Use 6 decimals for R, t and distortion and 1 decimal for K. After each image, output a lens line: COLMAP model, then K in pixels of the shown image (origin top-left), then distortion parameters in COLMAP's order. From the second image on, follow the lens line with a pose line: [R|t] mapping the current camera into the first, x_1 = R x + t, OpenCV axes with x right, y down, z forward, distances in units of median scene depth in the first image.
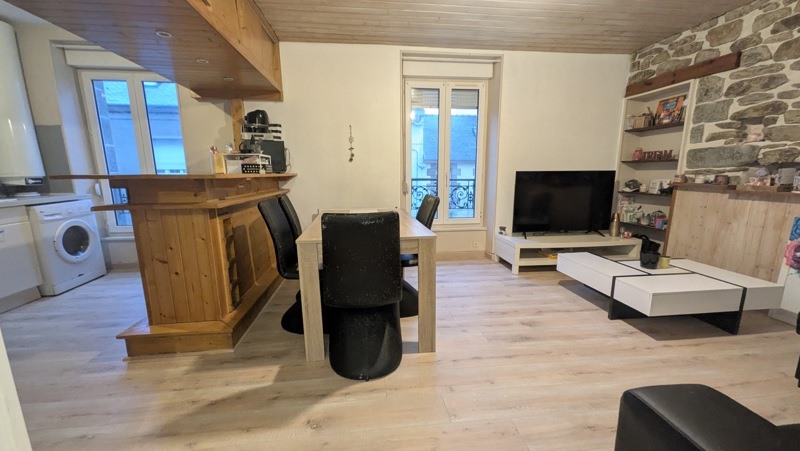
lens RADIAL K [[311.4, 0, 399.0], [0, 311.4, 230.4], [0, 0, 1]] dist [0.017611, -0.008403]
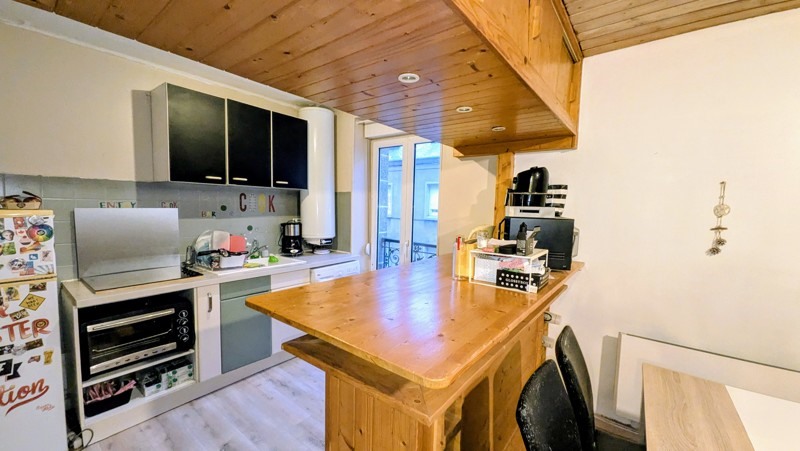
lens RADIAL K [[311.4, 0, 399.0], [0, 311.4, 230.4], [0, 0, 1]] dist [0.017611, -0.008403]
pose [[0.713634, 0.079824, -0.695956, -0.191840], [-0.155263, 0.986800, -0.046024, -0.184304], [0.683096, 0.140901, 0.716608, 0.365234]]
